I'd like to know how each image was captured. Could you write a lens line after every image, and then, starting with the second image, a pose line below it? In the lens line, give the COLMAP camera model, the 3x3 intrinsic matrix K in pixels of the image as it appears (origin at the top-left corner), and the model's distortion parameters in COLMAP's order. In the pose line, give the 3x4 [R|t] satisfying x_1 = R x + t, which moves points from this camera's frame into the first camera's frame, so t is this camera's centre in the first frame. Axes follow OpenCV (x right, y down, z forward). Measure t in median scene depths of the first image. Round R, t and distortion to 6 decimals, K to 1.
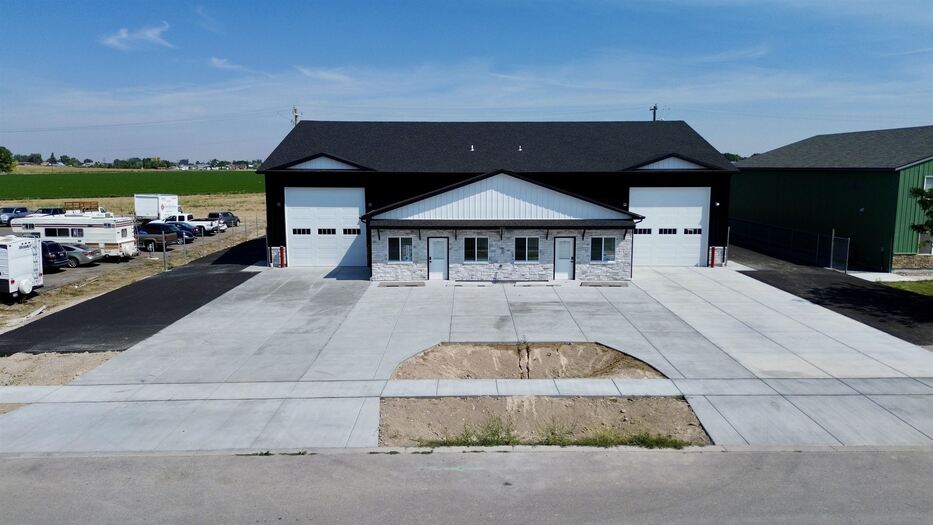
lens RADIAL K [[656.3, 0, 466.5], [0, 656.3, 262.5], [0, 0, 1]] dist [0.112808, -0.128123]
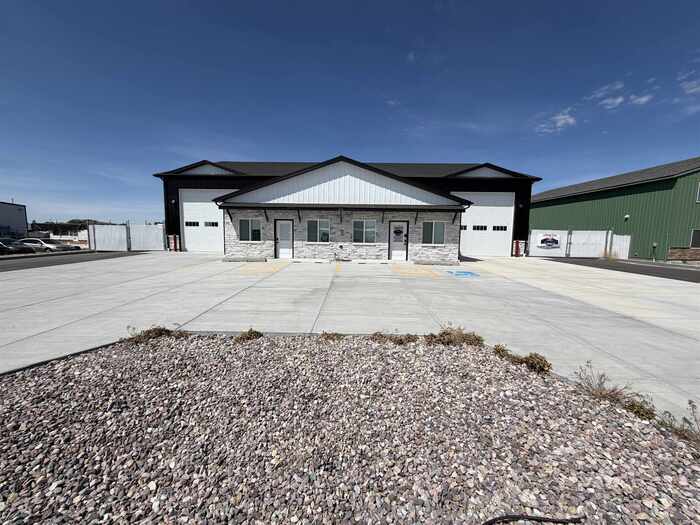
lens RADIAL K [[277.5, 0, 350.0], [0, 277.5, 262.5], [0, 0, 1]] dist [-0.000177, -0.000079]
pose [[0.999672, 0.017869, -0.018327, 0.077158], [-0.018645, 0.998898, -0.043075, 0.051398], [0.017537, 0.043403, 0.998904, 0.537303]]
